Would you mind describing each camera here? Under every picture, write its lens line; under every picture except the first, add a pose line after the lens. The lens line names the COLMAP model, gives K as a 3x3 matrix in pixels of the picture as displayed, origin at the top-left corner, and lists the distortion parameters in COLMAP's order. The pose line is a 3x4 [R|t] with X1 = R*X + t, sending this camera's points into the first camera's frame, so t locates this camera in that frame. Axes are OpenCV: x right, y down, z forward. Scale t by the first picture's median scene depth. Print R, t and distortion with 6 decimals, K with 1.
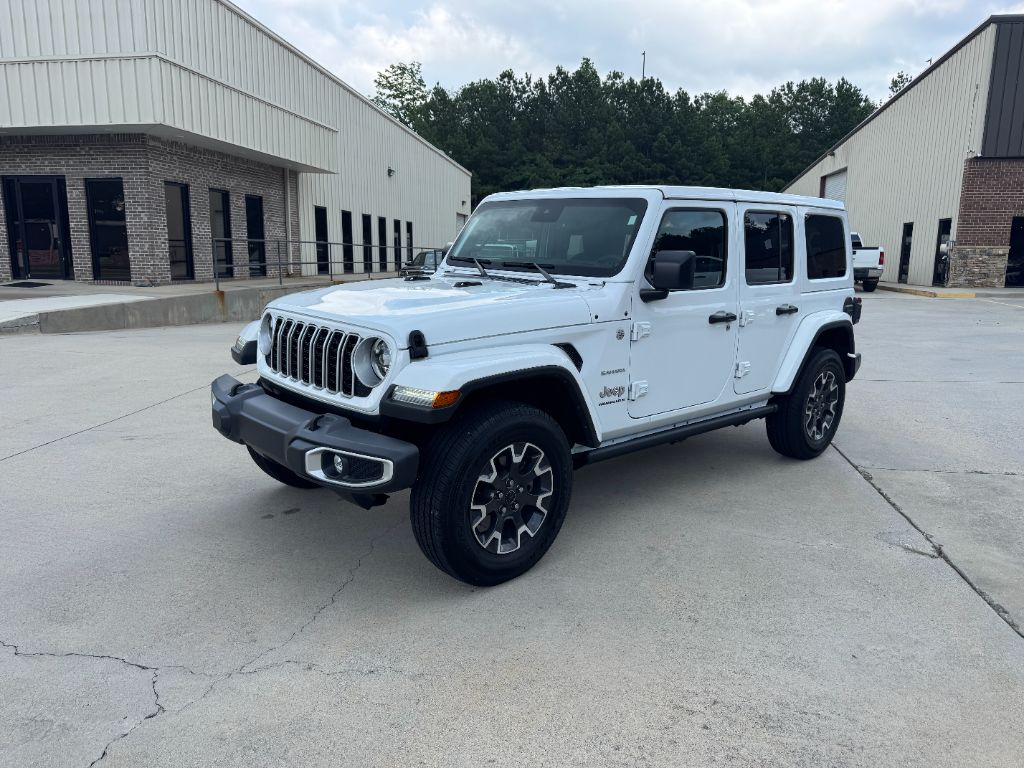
lens RADIAL K [[740.0, 0, 511.0], [0, 740.0, 379.7], [0, 0, 1]] dist [0.075088, -0.072185]
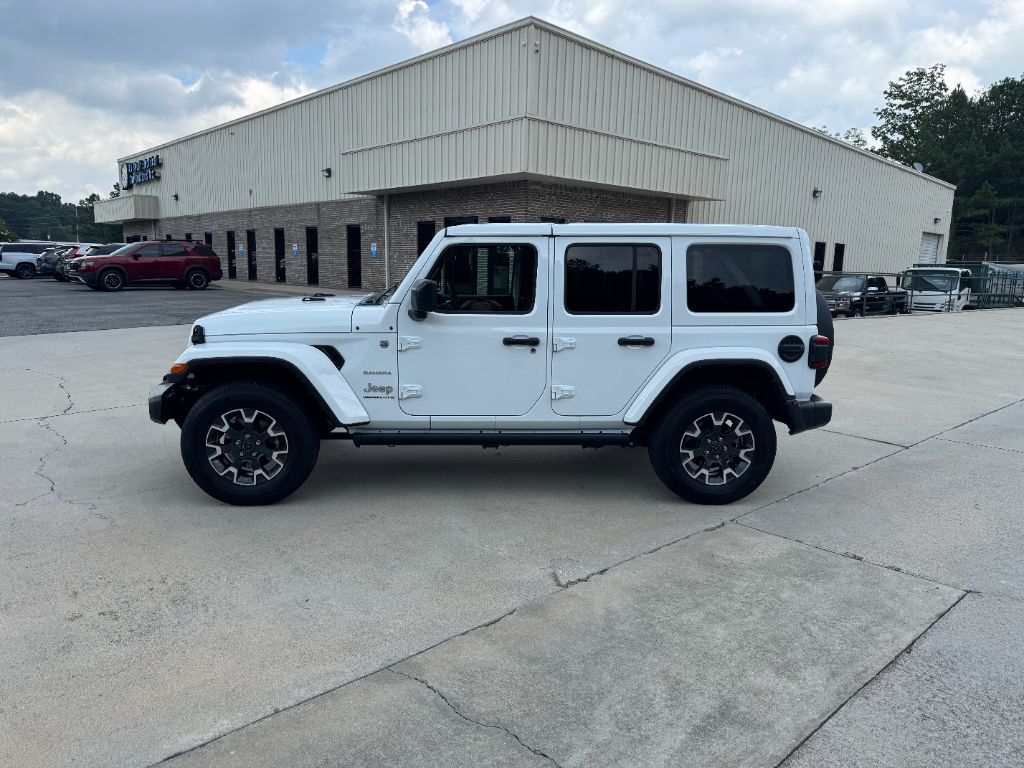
lens RADIAL K [[740.0, 0, 511.0], [0, 740.0, 379.7], [0, 0, 1]] dist [0.075088, -0.072185]
pose [[0.772992, 0.105065, -0.625656, 0.762626], [-0.123533, 0.992242, 0.014001, -0.031314], [0.622273, 0.066467, 0.779973, 0.108501]]
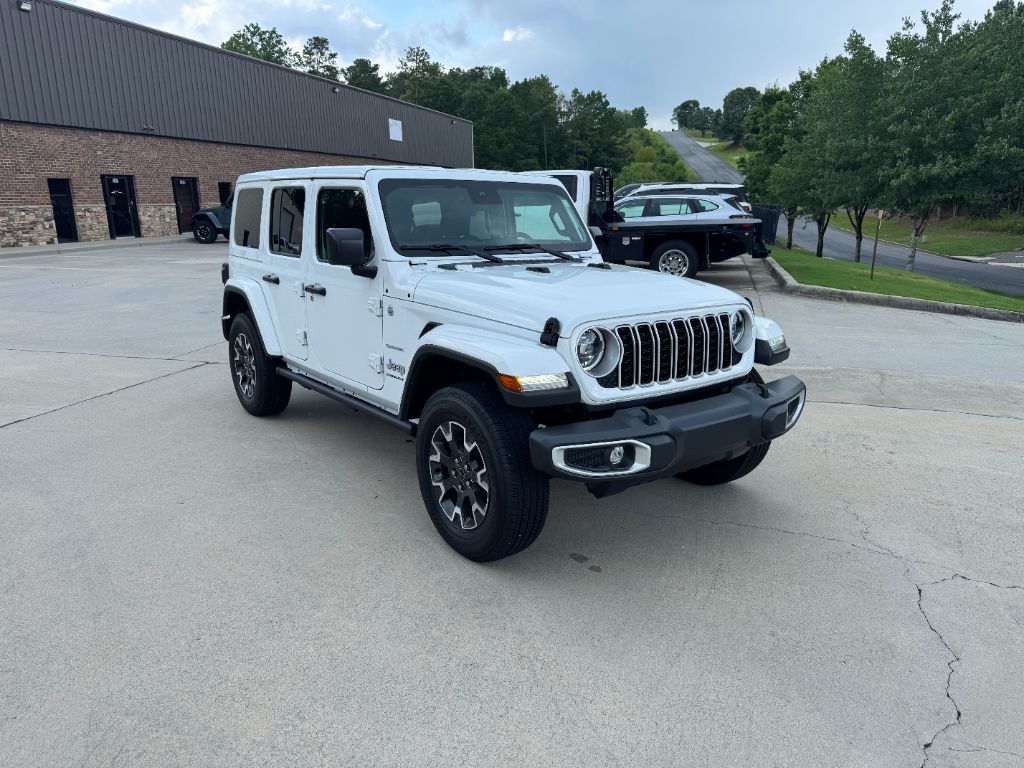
lens RADIAL K [[740.0, 0, 511.0], [0, 740.0, 379.7], [0, 0, 1]] dist [0.075088, -0.072185]
pose [[0.105567, -0.251496, 0.962084, -0.798590], [0.194411, 0.954040, 0.228061, -0.167297], [-0.975223, 0.162964, 0.149608, 0.685136]]
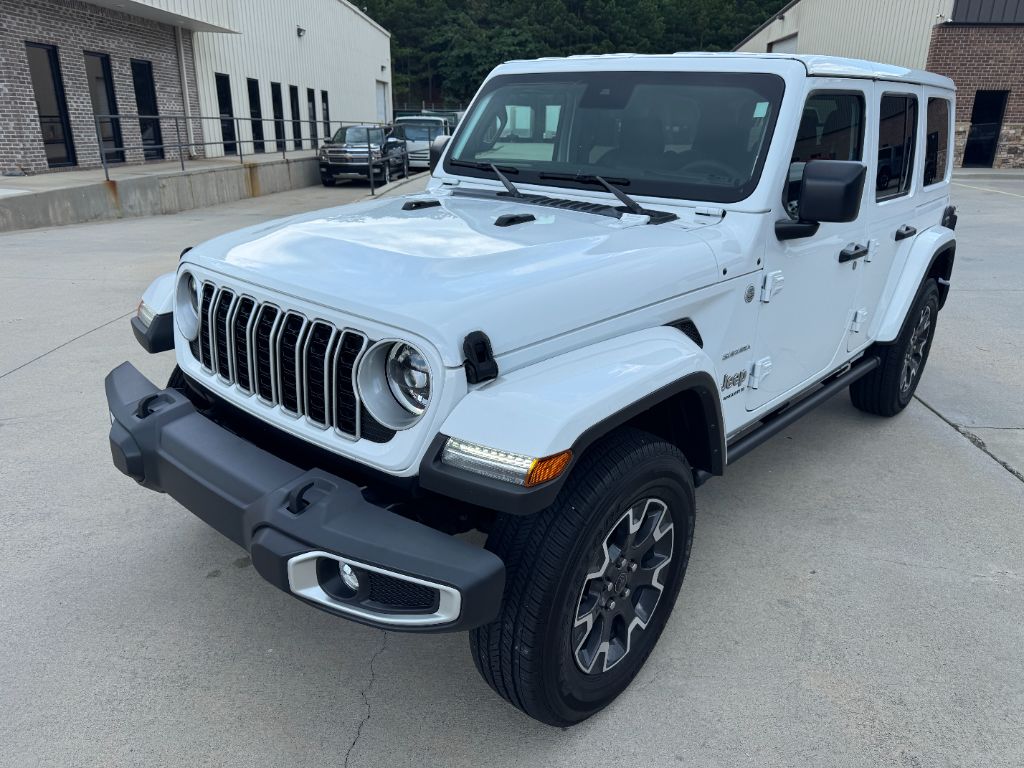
lens RADIAL K [[746.4, 0, 504.4], [0, 746.4, 383.8], [0, 0, 1]] dist [0.003426, 0.006133]
pose [[0.995179, -0.033327, 0.092241, -0.089258], [0.017619, 0.985945, 0.166138, -0.066563], [-0.096482, -0.163712, 0.981779, 0.251823]]
